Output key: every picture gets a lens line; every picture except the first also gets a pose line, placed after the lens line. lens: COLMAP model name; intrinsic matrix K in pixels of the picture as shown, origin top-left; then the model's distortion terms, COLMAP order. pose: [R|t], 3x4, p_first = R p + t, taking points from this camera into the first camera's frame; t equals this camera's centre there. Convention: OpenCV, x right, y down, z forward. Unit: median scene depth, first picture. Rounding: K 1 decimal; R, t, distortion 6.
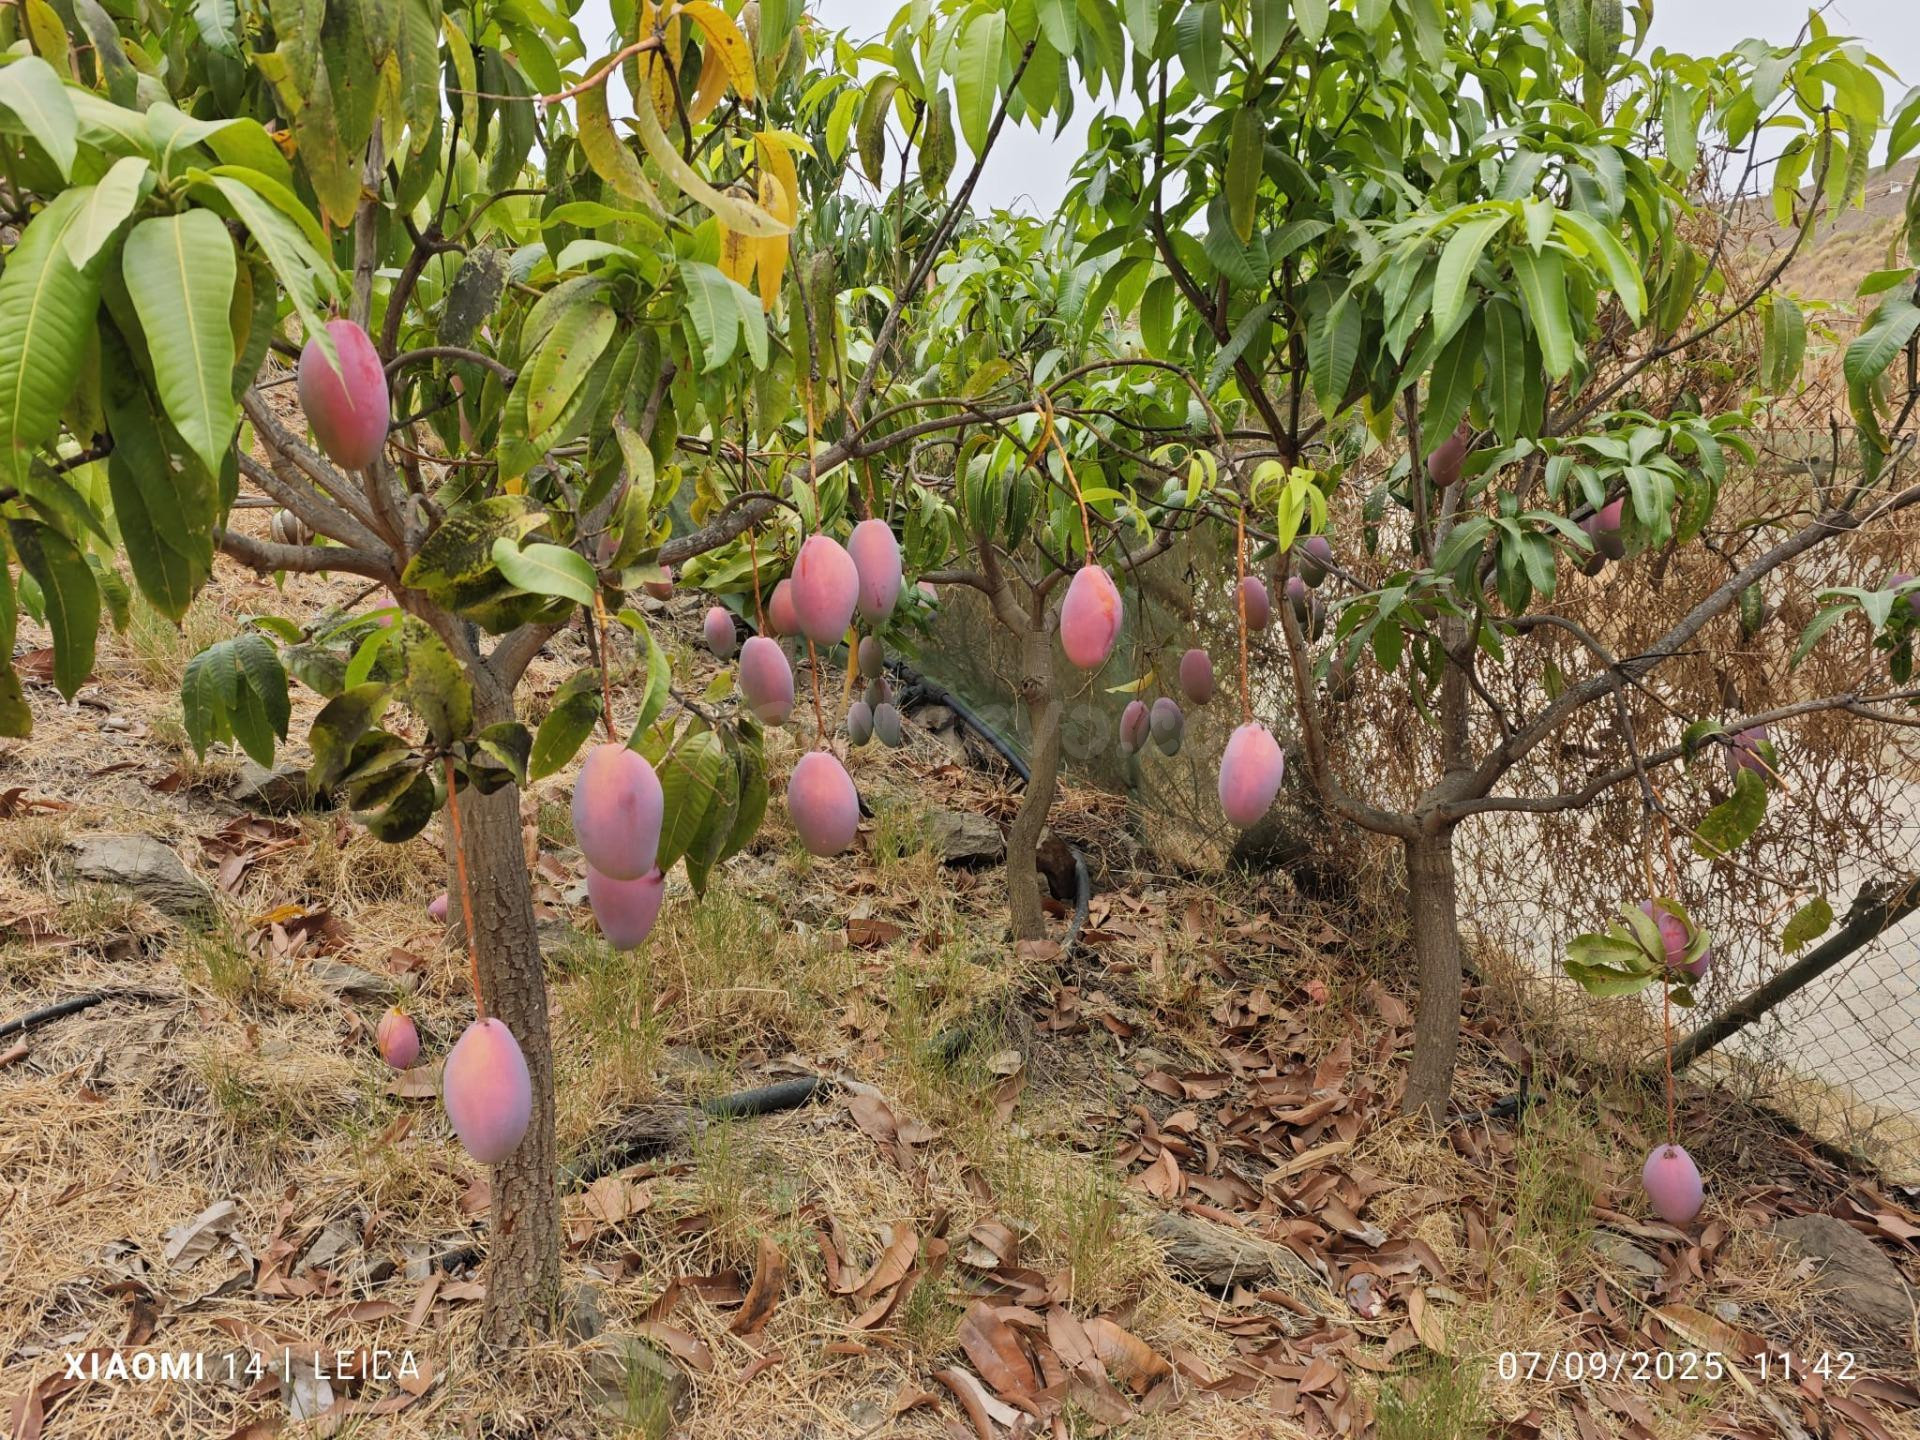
lens RADIAL K [[1408.5, 0, 928.3], [0, 1408.5, 733.2], [0, 0, 1]] dist [0.000078, -0.008790]
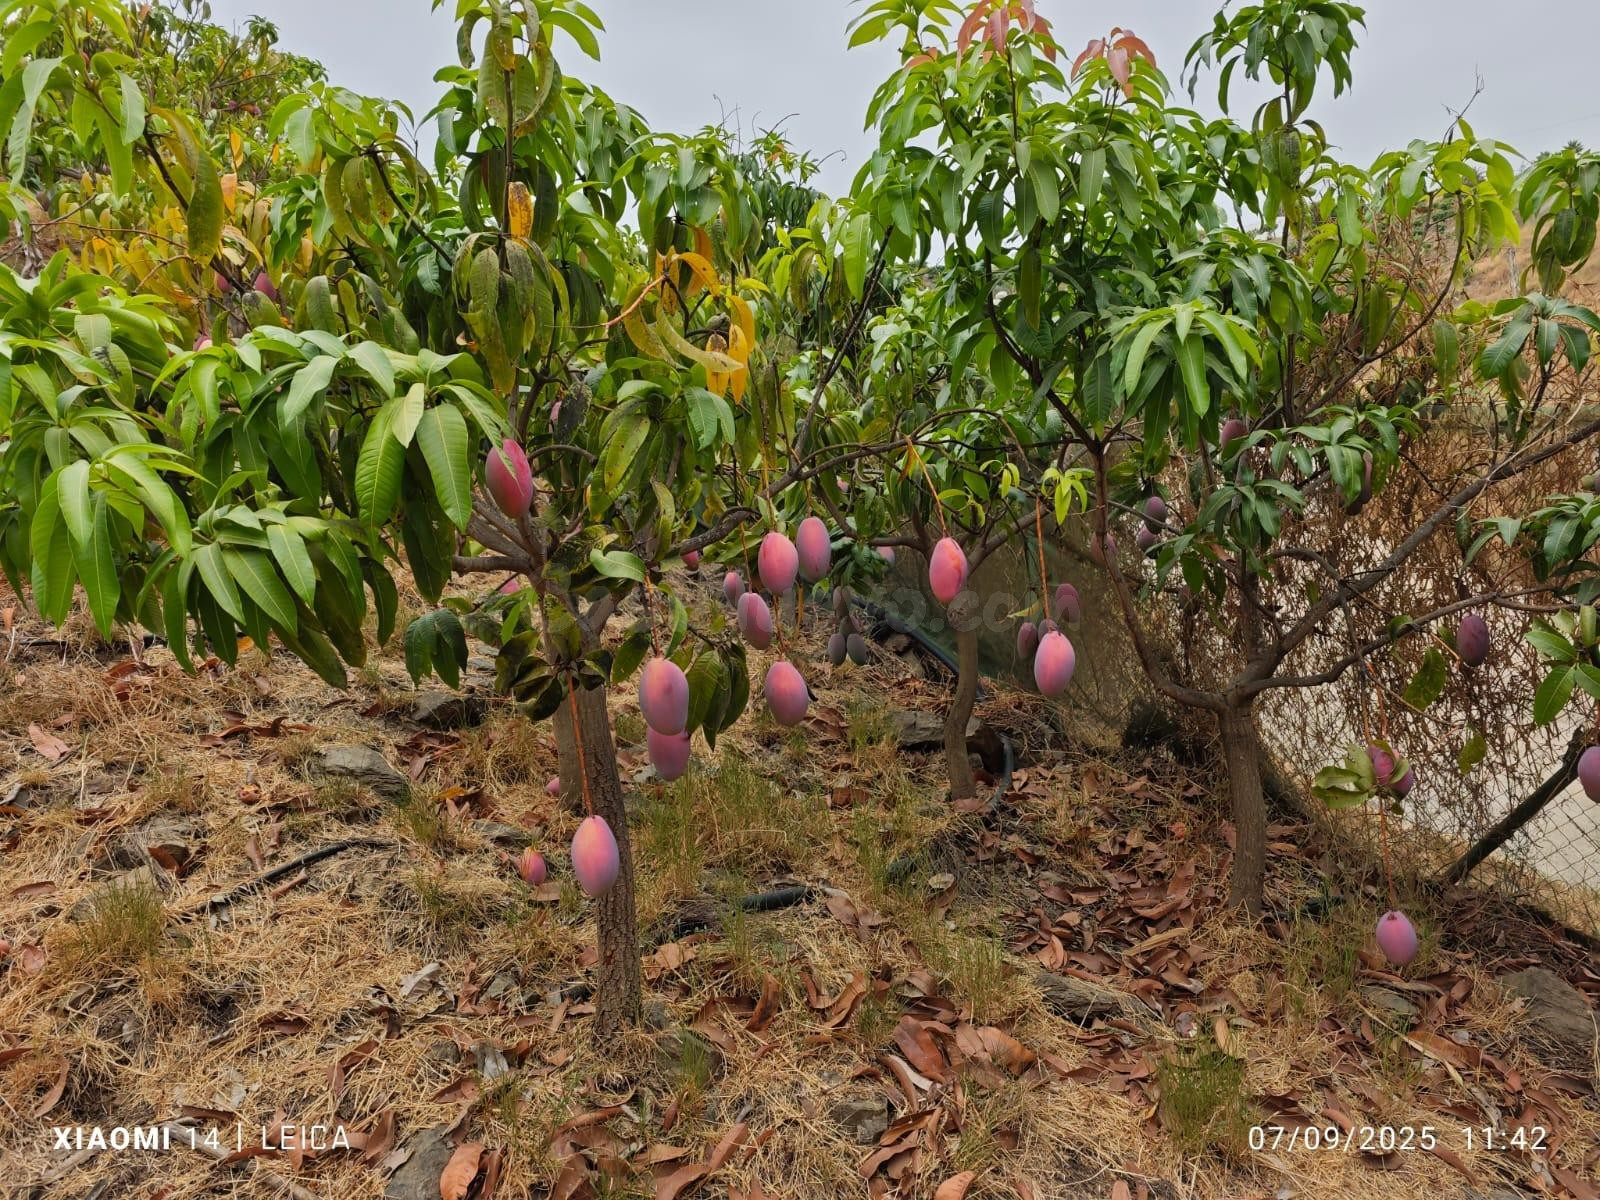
lens RADIAL K [[1151.5, 0, 794.8], [0, 1151.5, 597.2], [0, 0, 1]] dist [0.039380, -0.049223]
pose [[0.992695, -0.054030, -0.107874, 0.064559], [0.047622, 0.996994, -0.061120, 0.016049], [0.110852, 0.055537, 0.992284, -0.254921]]
